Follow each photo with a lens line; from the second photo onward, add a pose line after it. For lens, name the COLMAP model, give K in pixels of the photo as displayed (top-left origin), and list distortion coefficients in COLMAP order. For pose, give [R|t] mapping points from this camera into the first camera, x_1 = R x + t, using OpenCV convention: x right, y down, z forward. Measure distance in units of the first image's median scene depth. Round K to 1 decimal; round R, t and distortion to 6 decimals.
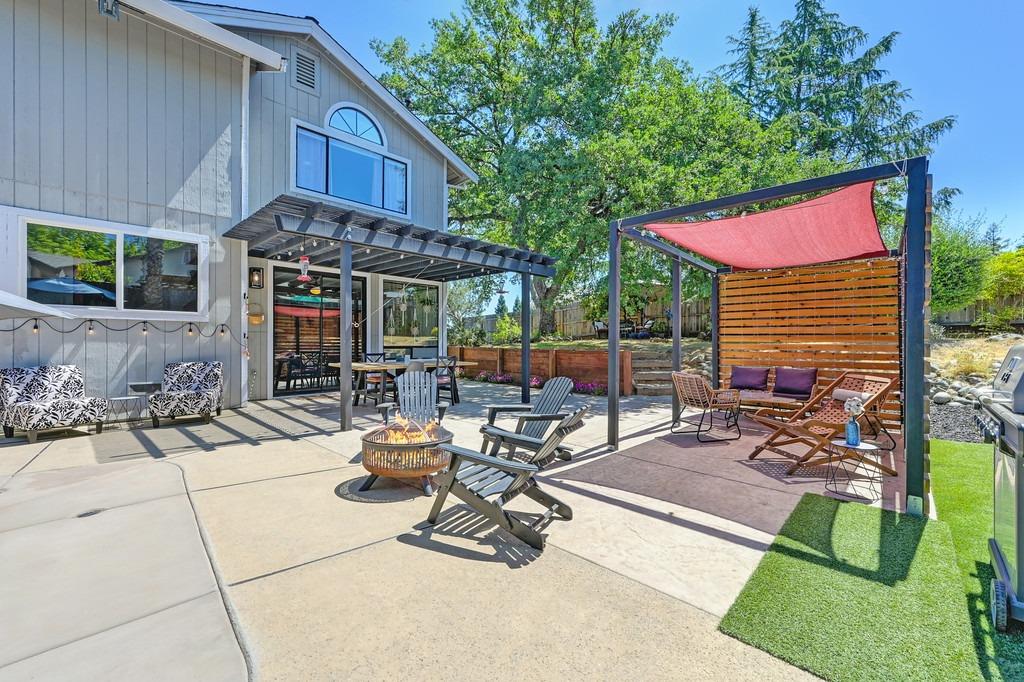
lens RADIAL K [[417.9, 0, 512.0], [0, 417.9, 341.0], [0, 0, 1]] dist [-0.006742, 0.000503]
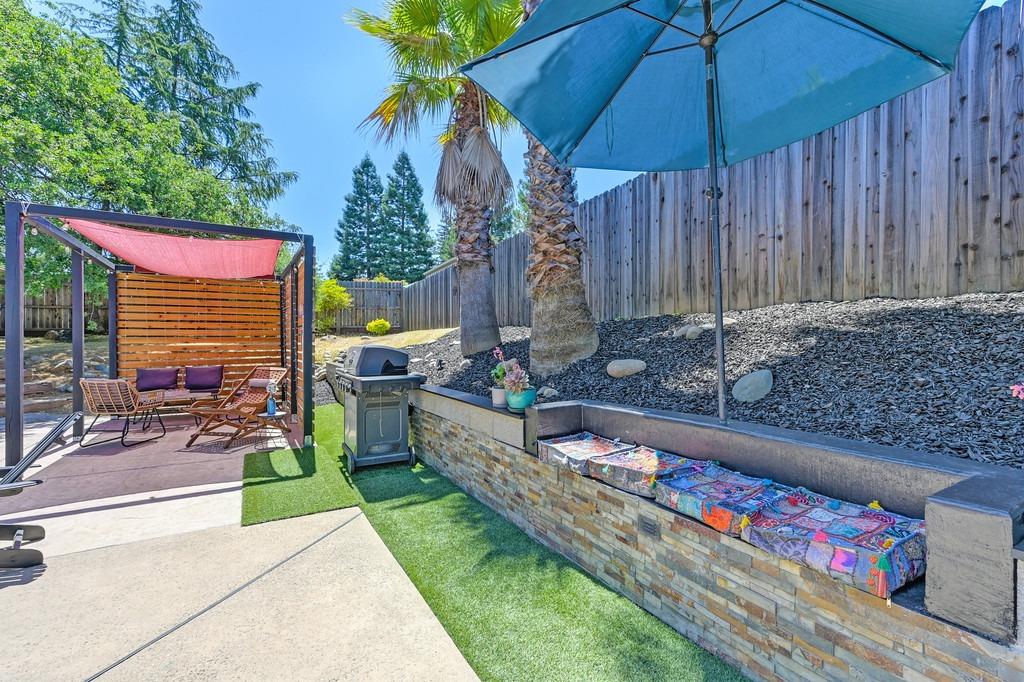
lens RADIAL K [[439.4, 0, 512.0], [0, 439.4, 341.0], [0, 0, 1]] dist [0.017693, 0.000378]
pose [[0.280730, -0.011848, 0.959714, -0.355049], [0.004847, 0.999929, 0.010927, -0.018898], [-0.959775, 0.001584, 0.280767, -0.207296]]
